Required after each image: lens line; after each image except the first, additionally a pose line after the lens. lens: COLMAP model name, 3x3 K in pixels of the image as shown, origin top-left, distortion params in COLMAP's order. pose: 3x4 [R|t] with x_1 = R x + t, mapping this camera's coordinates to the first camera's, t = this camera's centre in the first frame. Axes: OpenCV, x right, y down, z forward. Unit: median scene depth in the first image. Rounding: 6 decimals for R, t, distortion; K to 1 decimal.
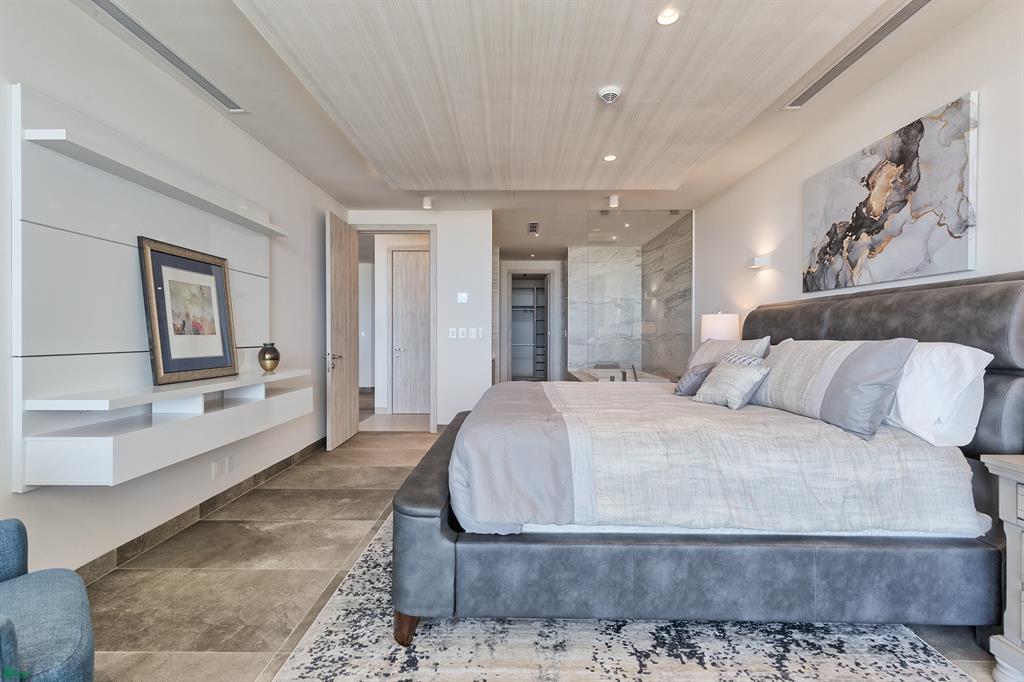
lens RADIAL K [[463.5, 0, 511.3], [0, 463.5, 338.0], [0, 0, 1]] dist [0.004103, -0.000701]
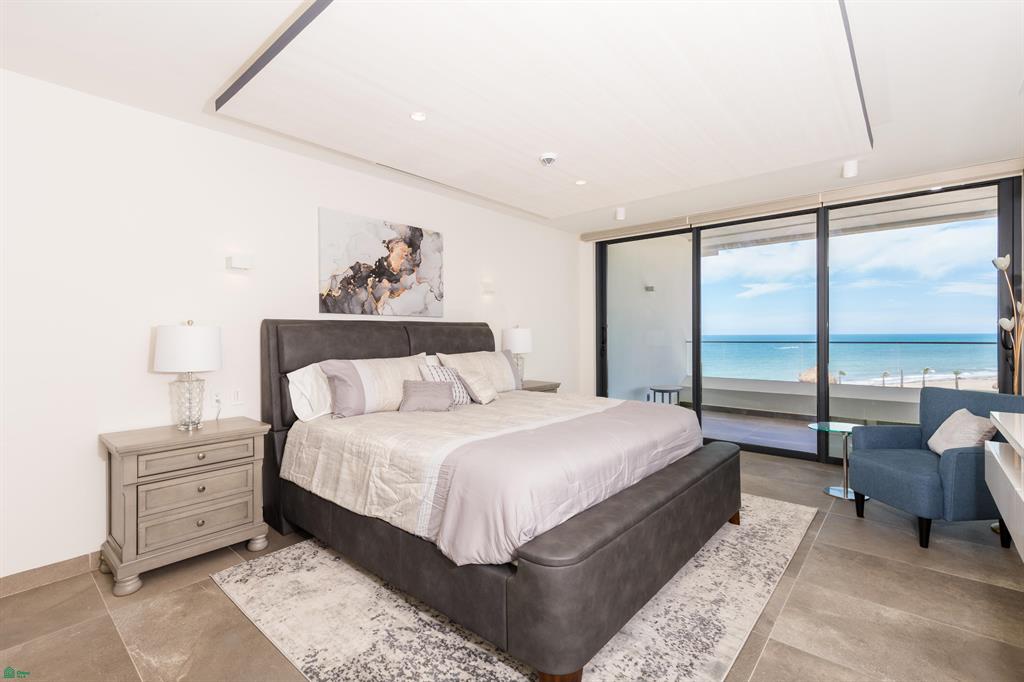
lens RADIAL K [[463.5, 0, 508.9], [0, 463.5, 337.0], [0, 0, 1]] dist [0.004103, -0.000701]
pose [[-0.758293, 0.000021, 0.651913, -0.475062], [0.009568, 0.999893, 0.011097, -0.060032], [-0.651843, 0.014653, -0.758212, 1.867773]]
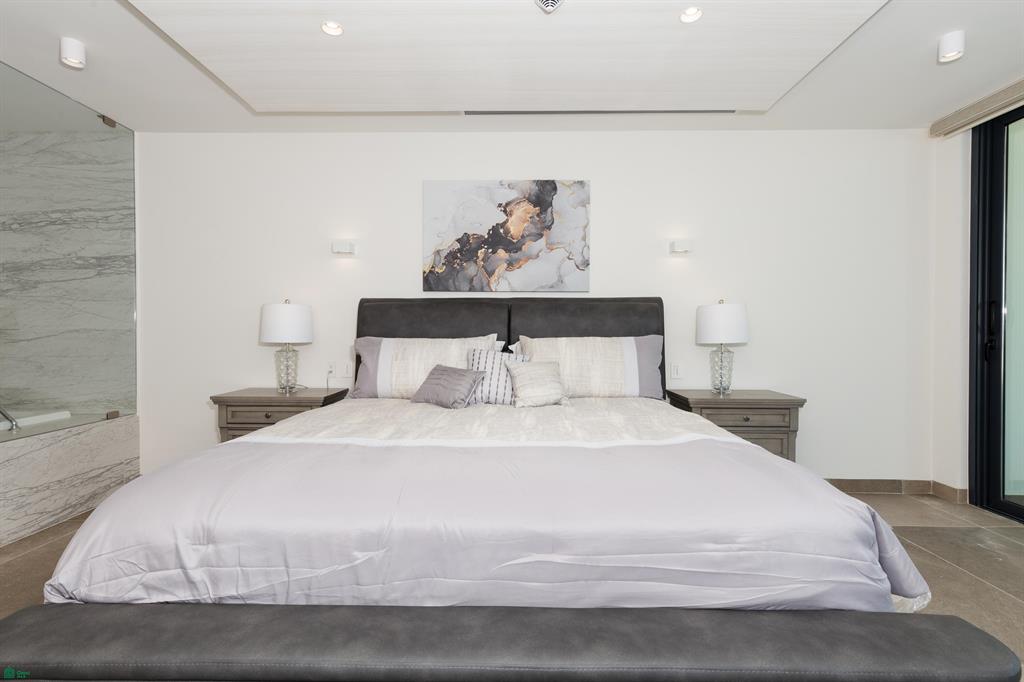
lens RADIAL K [[463.5, 0, 512.9], [0, 463.5, 340.5], [0, 0, 1]] dist [0.004103, -0.000701]
pose [[0.006533, -0.019142, 0.999795, -0.478735], [0.004513, 0.999807, 0.019113, -0.007956], [-0.999968, 0.004387, 0.006618, 0.975160]]
